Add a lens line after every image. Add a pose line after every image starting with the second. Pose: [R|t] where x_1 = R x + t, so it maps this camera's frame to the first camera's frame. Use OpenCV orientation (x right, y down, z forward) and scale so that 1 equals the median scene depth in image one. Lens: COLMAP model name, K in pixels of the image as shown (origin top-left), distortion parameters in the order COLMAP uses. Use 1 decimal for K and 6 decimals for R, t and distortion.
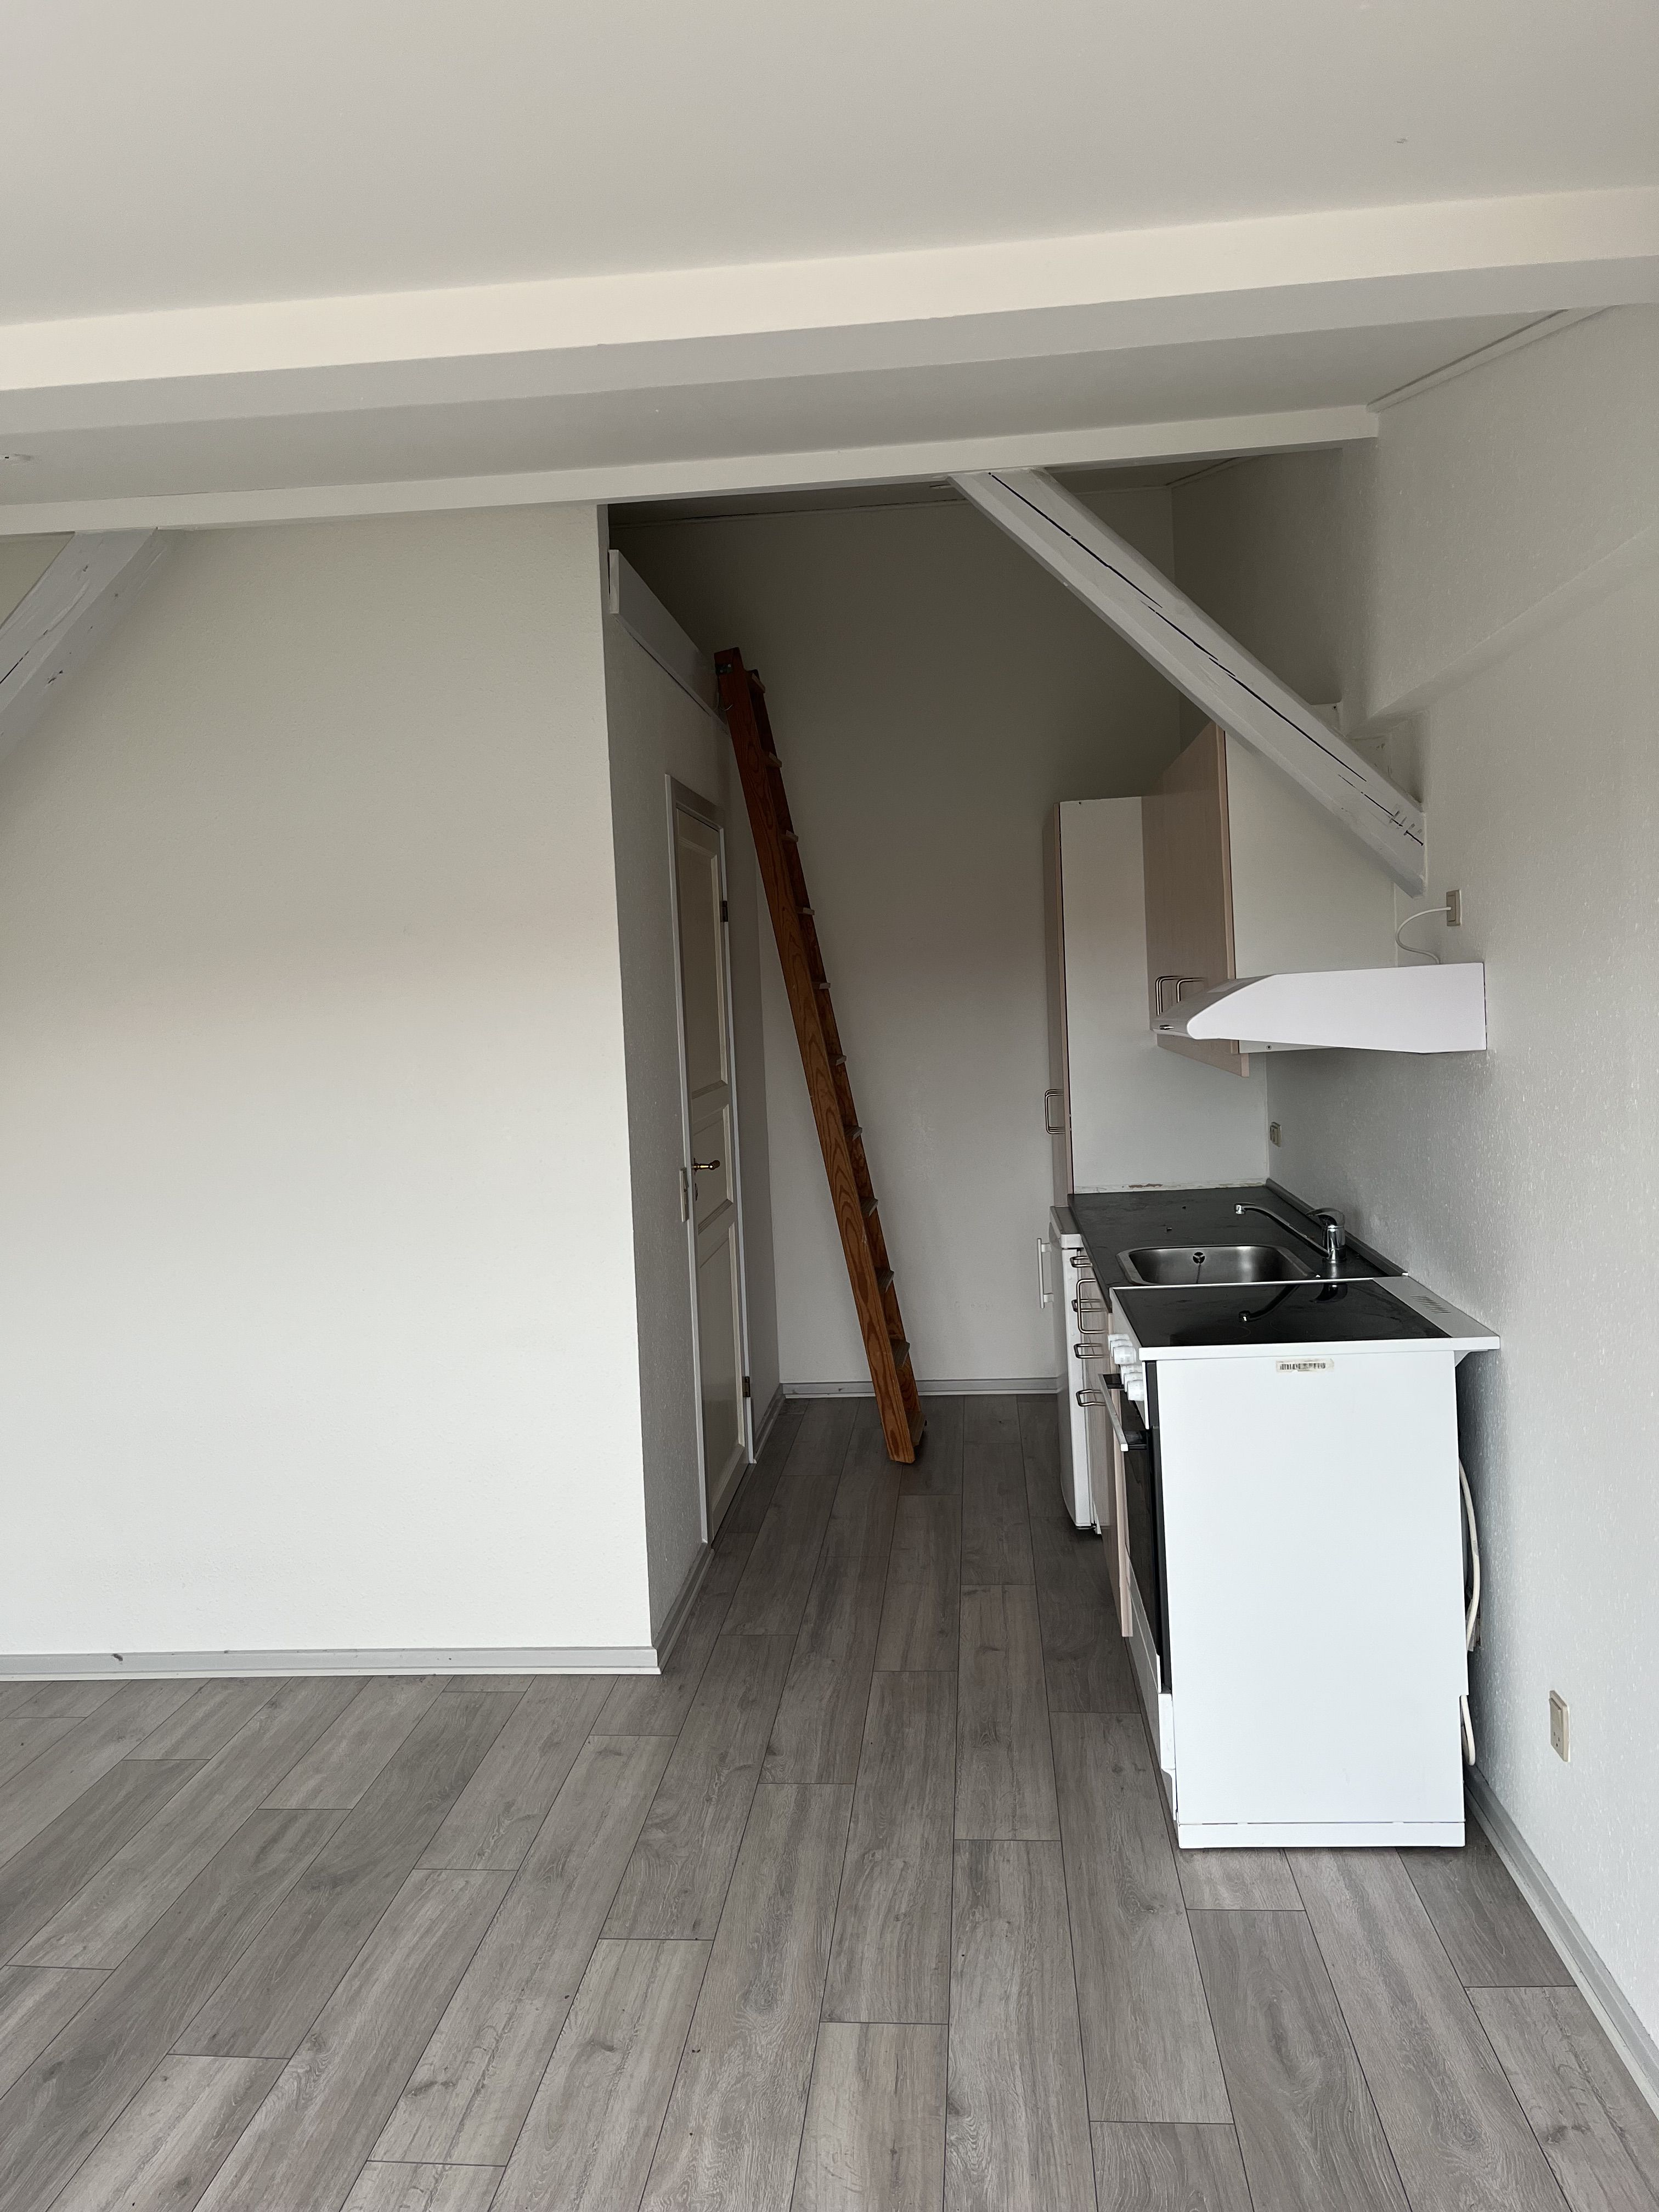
lens RADIAL K [[1670.5, 0, 810.8], [0, 1670.5, 1100.6], [0, 0, 1]] dist [0.073258, -0.114607]
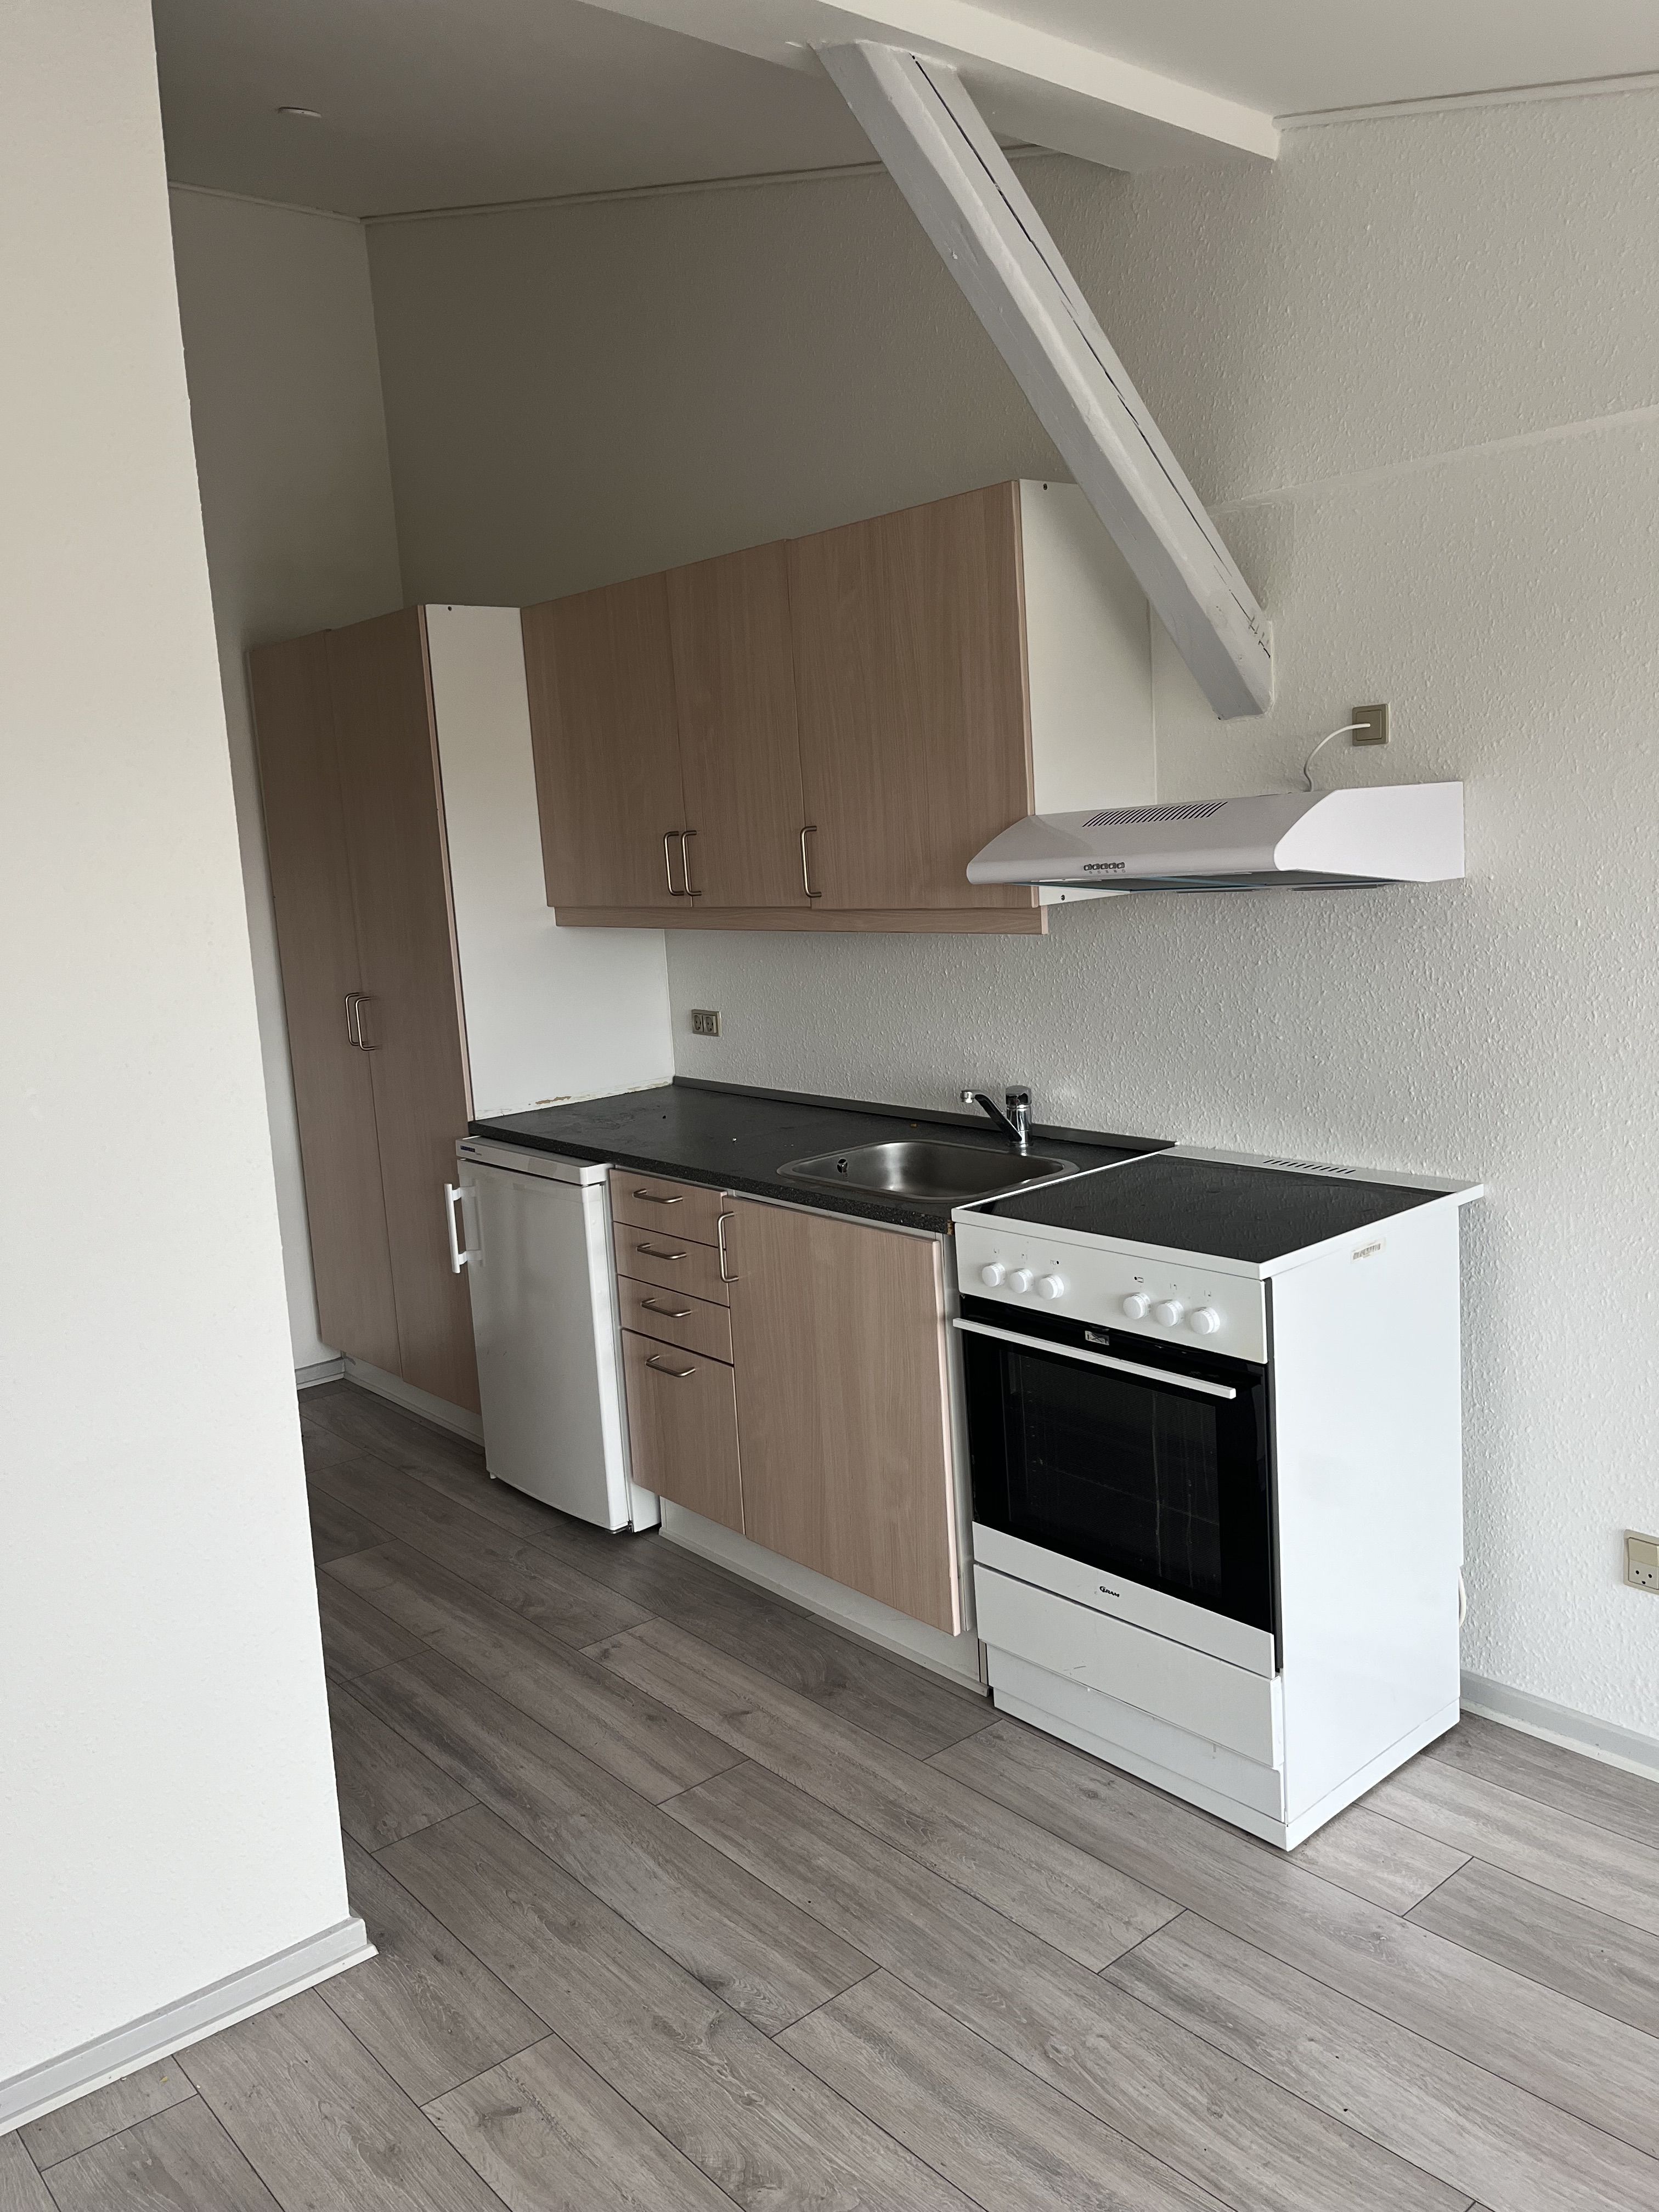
lens RADIAL K [[1661.4, 0, 829.5], [0, 1661.4, 1106.0], [0, 0, 1]] dist [0.069411, -0.096875]
pose [[0.690578, -0.108030, 0.715144, -0.477006], [0.069922, 0.994123, 0.082652, -0.005925], [-0.719870, -0.007073, 0.694073, 0.577088]]
